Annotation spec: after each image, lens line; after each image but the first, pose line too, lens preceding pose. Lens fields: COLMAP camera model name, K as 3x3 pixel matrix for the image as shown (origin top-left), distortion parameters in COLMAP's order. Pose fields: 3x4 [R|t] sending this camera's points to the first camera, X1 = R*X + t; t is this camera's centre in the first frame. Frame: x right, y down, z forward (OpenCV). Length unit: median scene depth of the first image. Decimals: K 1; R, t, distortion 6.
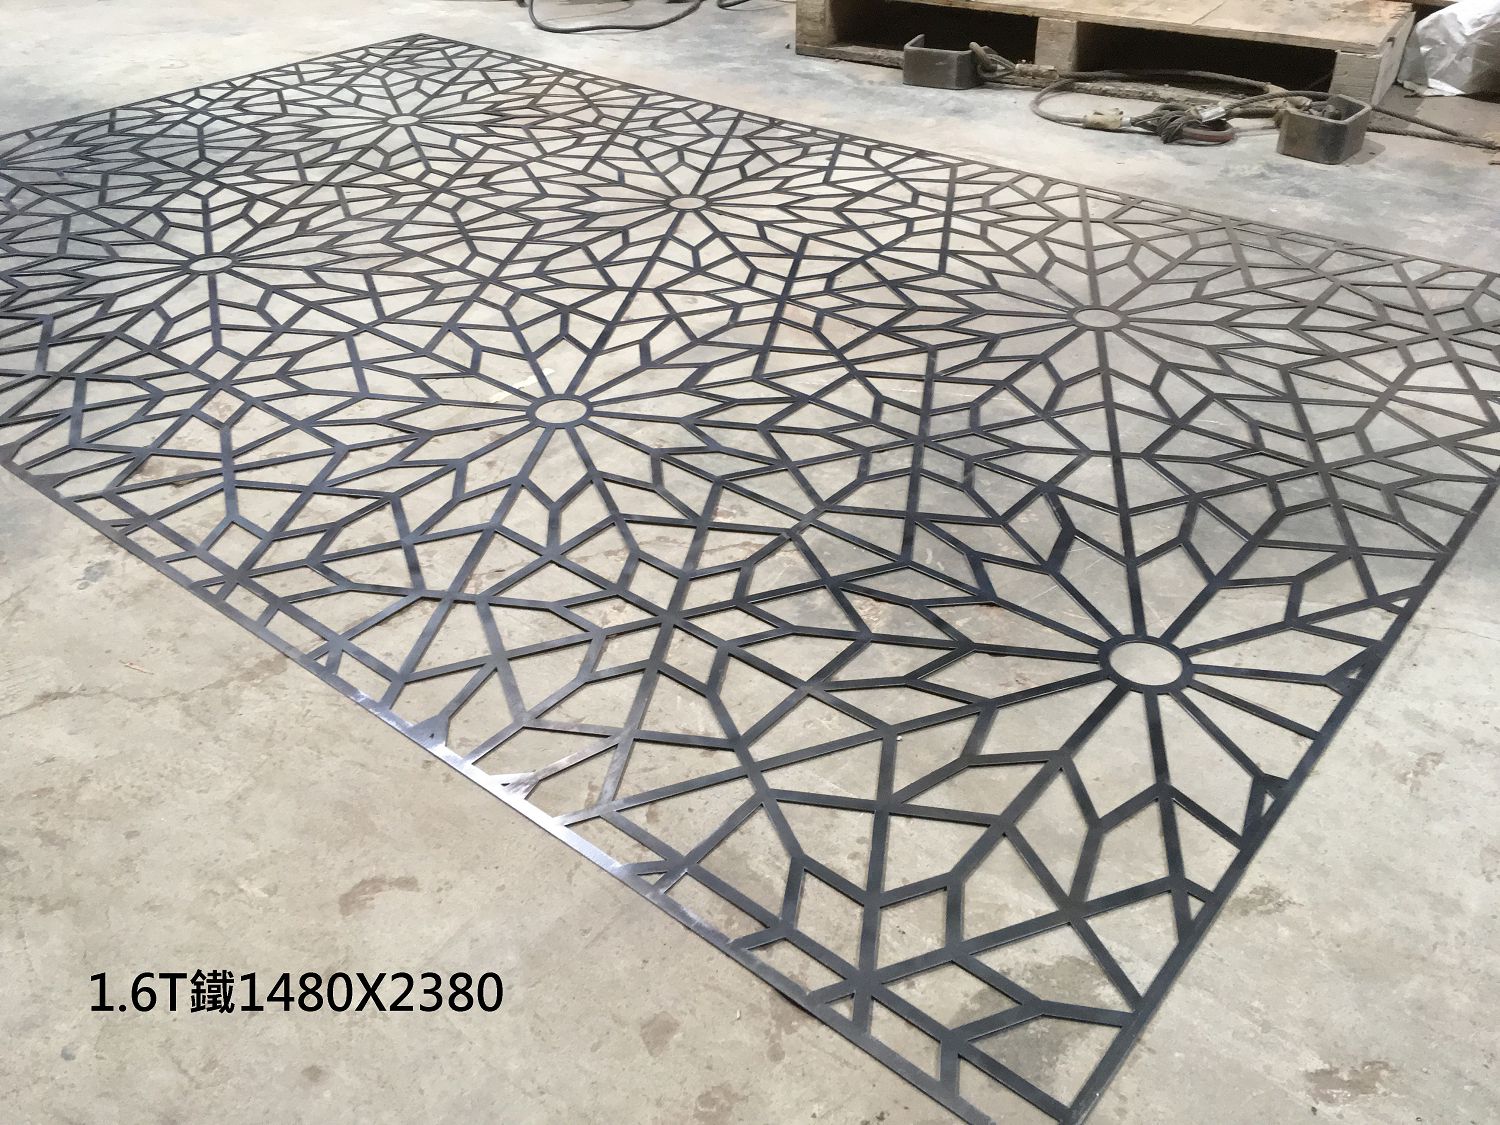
lens RADIAL K [[1269.3, 0, 750.0], [0, 1269.3, 562.5], [0, 0, 1]] dist [0.120116, -0.182093]
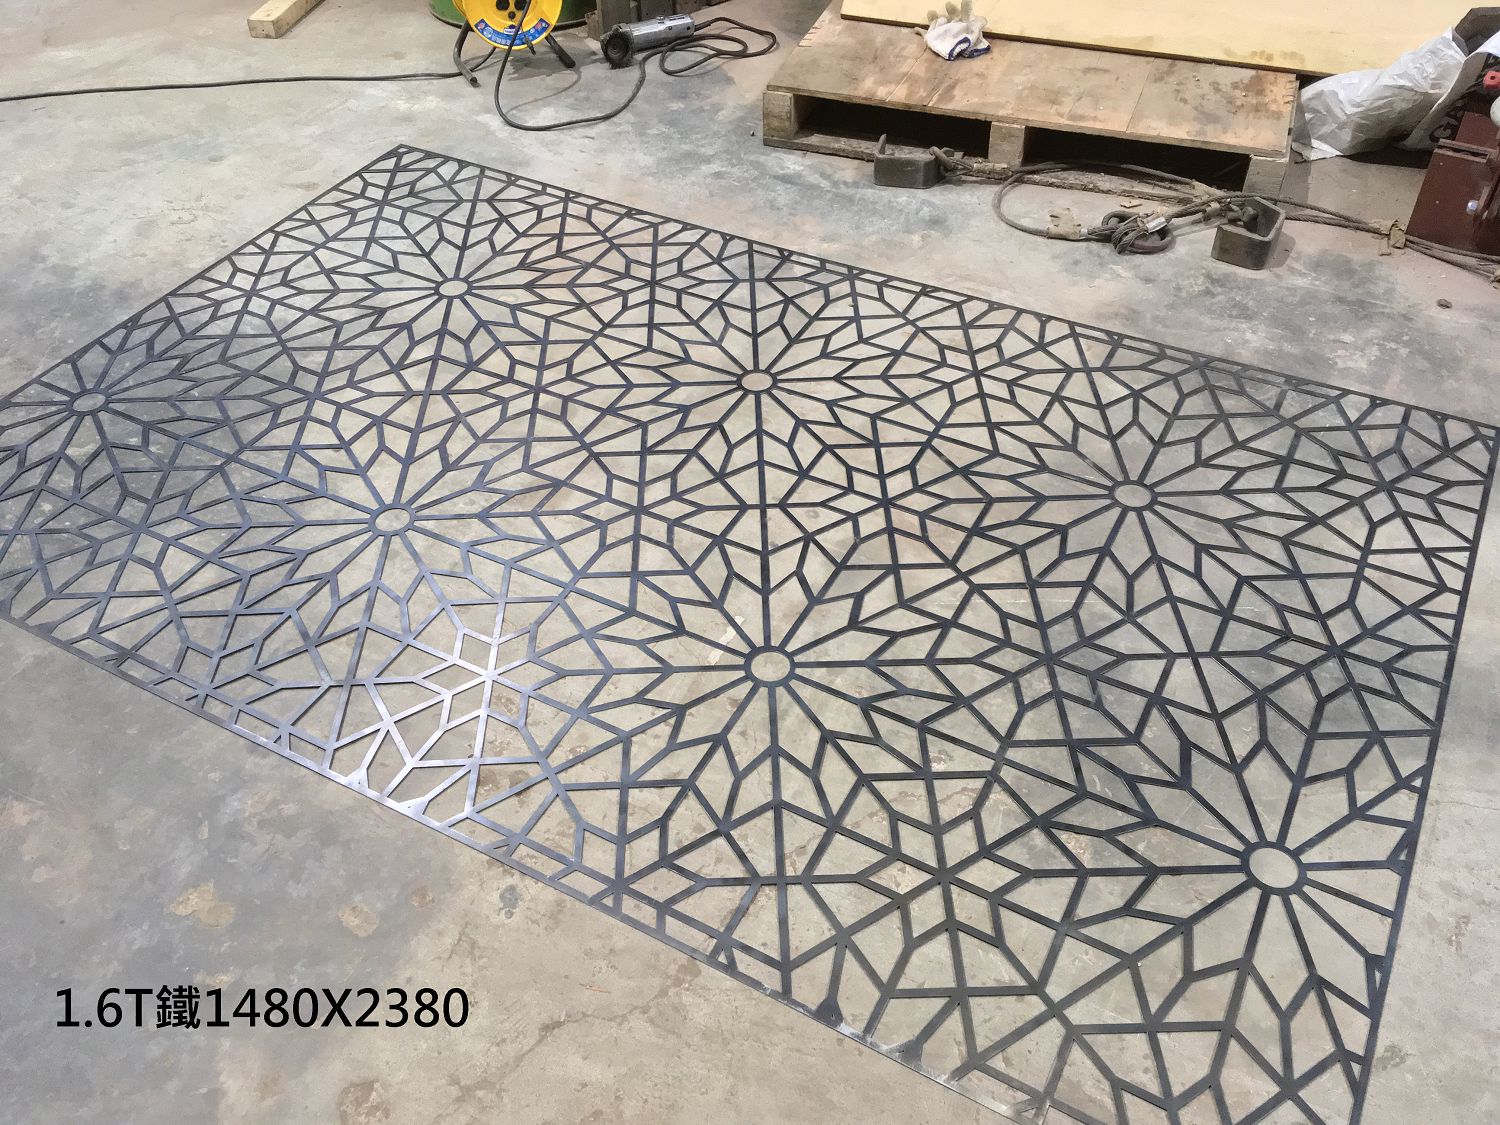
lens RADIAL K [[1269.3, 0, 750.0], [0, 1269.3, 562.5], [0, 0, 1]] dist [0.120116, -0.182093]
pose [[0.981761, -0.141972, 0.126448, -0.258105], [0.120135, 0.978753, 0.166164, -0.356831], [-0.147352, -0.147943, 0.977957, -0.194773]]
